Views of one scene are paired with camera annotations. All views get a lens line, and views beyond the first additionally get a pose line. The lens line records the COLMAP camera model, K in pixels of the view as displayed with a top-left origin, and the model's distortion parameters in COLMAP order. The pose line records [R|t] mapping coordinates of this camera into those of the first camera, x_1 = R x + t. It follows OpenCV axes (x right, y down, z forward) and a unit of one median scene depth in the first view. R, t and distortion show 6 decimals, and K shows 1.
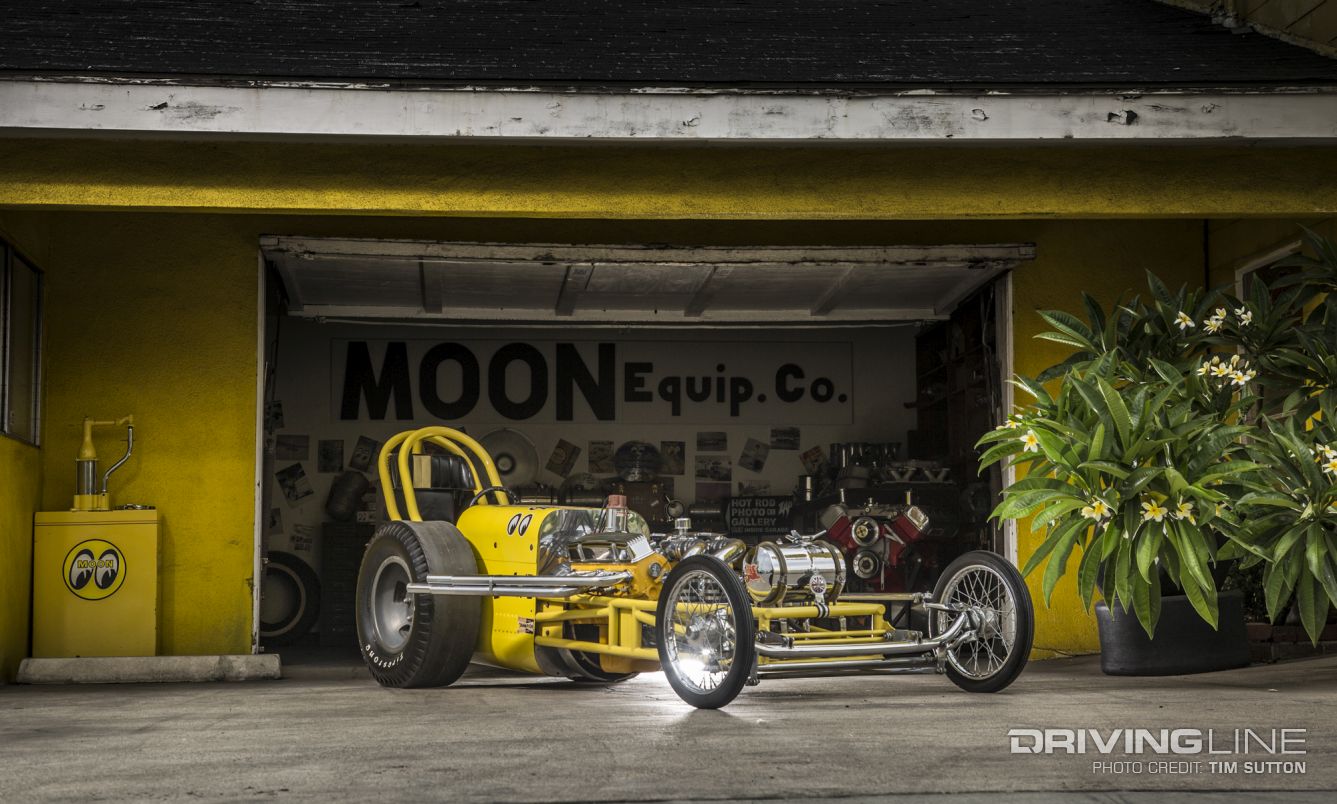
lens RADIAL K [[2495.8, 0, 668.5], [0, 2495.8, 402.0], [0, 0, 1]] dist [0.296719, 0.202932]
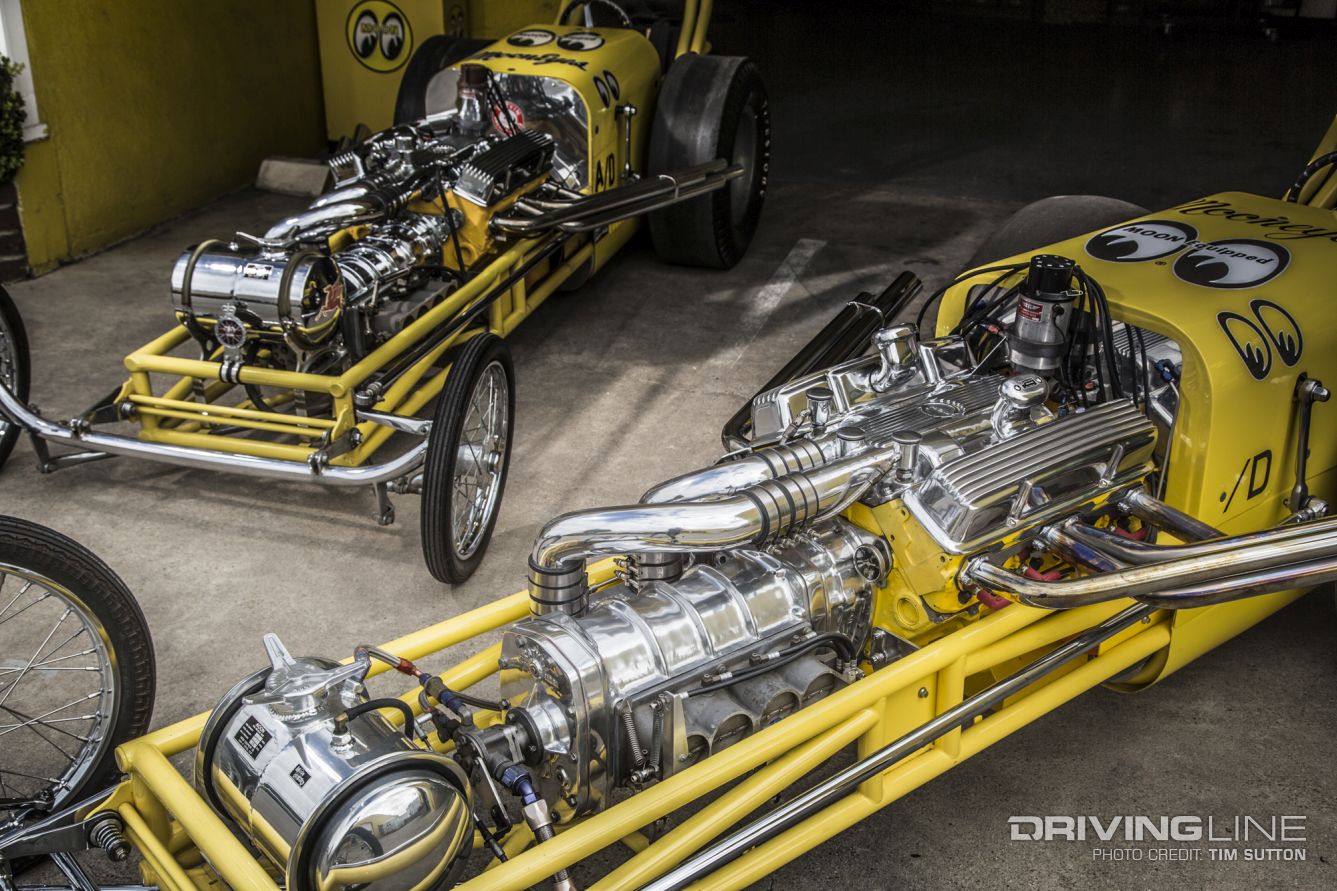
lens RADIAL K [[1532.9, 0, 668.5], [0, 1532.9, 445.5], [0, 0, 1]] dist [0.054232, -0.000327]
pose [[0.927028, 0.176933, -0.330627, 0.056537], [-0.003373, 0.885587, 0.464462, -0.051473], [0.374977, -0.429454, 0.821560, 0.550531]]
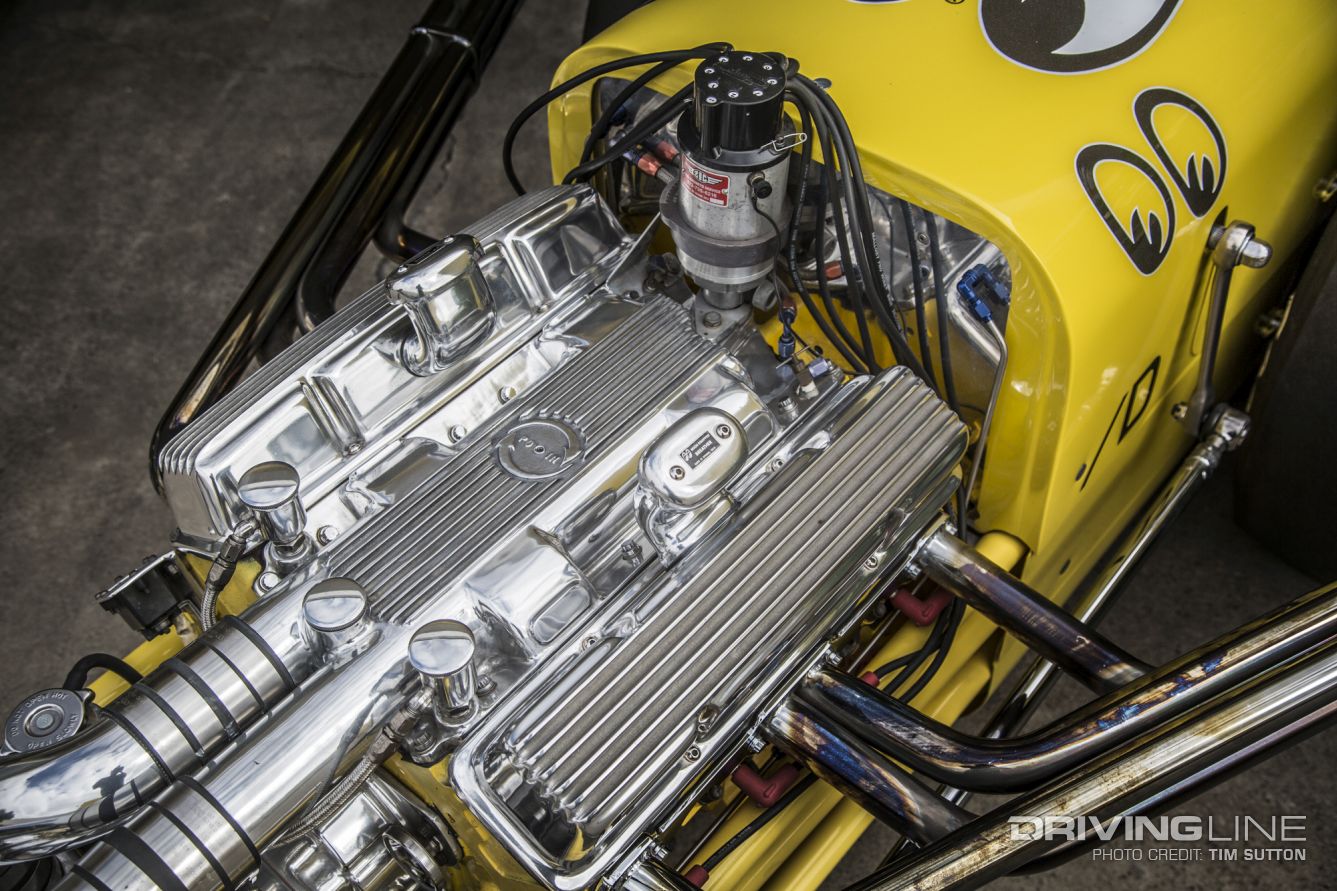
lens RADIAL K [[1475.4, 0, 668.5], [0, 1475.4, 445.5], [0, 0, 1]] dist [0.059502, 0.003753]
pose [[0.980211, 0.138019, -0.141905, 0.043893], [0.021107, 0.639900, 0.768168, -0.035000], [0.196827, -0.755962, 0.624324, 0.671535]]
